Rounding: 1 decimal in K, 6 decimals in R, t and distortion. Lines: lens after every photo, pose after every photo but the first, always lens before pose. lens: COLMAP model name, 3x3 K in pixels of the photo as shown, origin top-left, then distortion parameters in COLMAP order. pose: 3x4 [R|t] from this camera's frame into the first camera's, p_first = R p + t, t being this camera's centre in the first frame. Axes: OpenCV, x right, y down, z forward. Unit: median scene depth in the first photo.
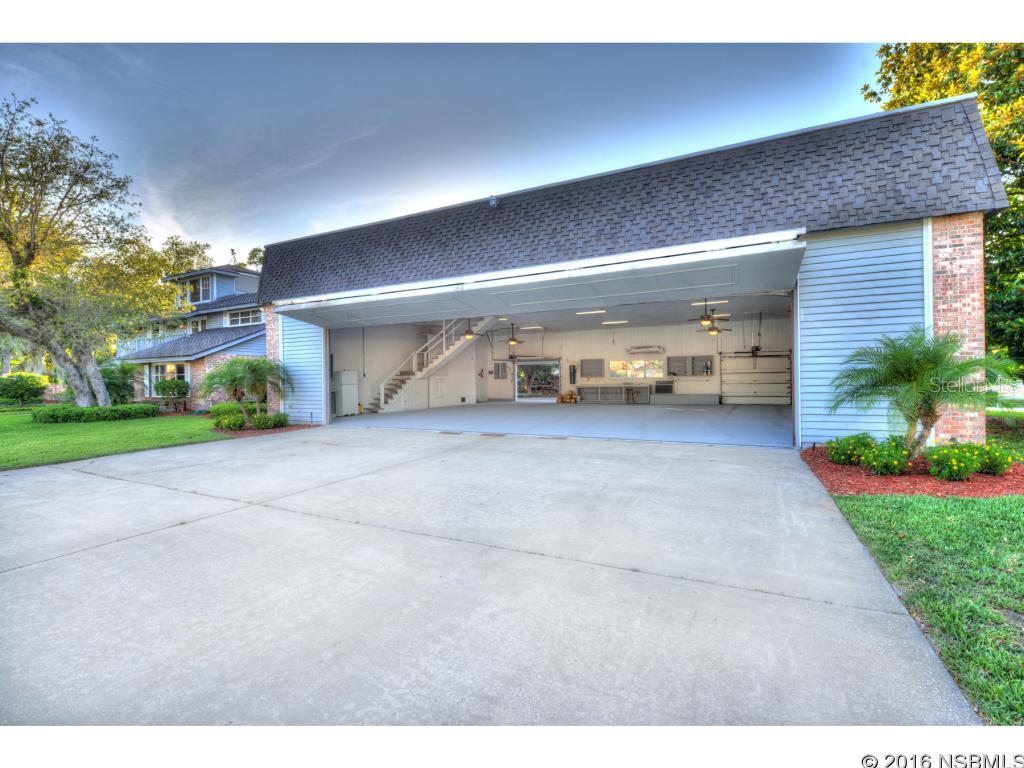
lens RADIAL K [[473.8, 0, 512.9], [0, 473.8, 380.5], [0, 0, 1]] dist [0.000153, 0.000003]
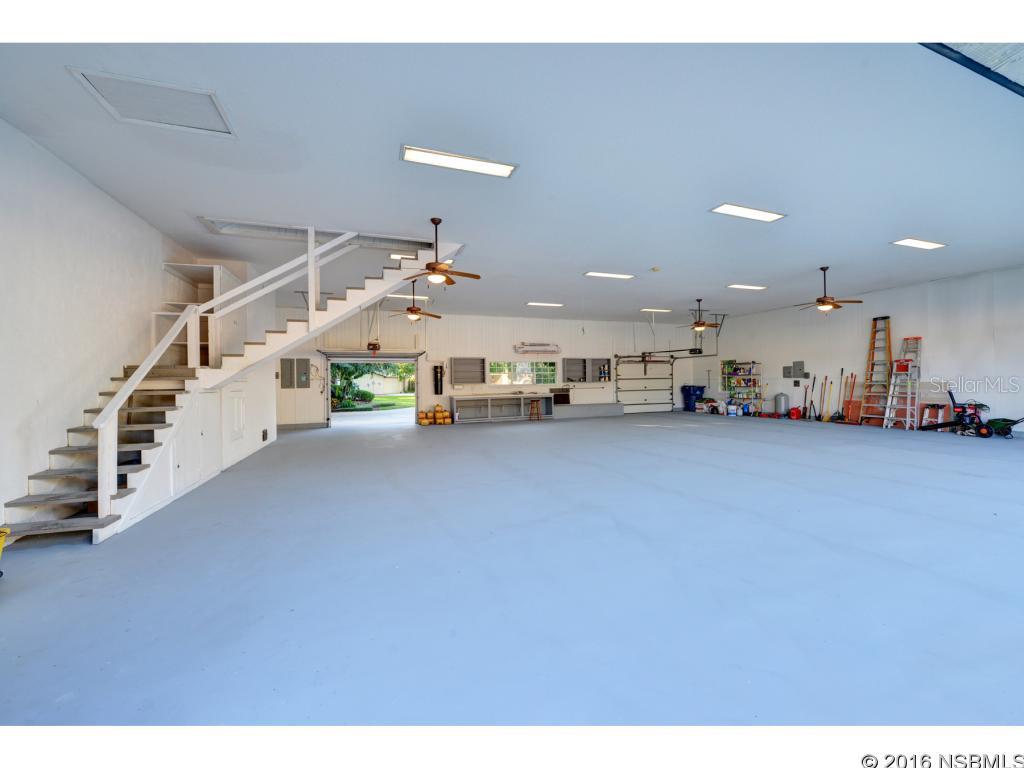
lens RADIAL K [[412.5, 0, 514.2], [0, 412.5, 384.4], [0, 0, 1]] dist [-0.002028, -0.000048]
pose [[0.669259, -0.002903, 0.743024, -0.245456], [0.008899, 0.999952, -0.004108, -0.003992], [-0.742976, 0.009361, 0.669253, 0.595826]]
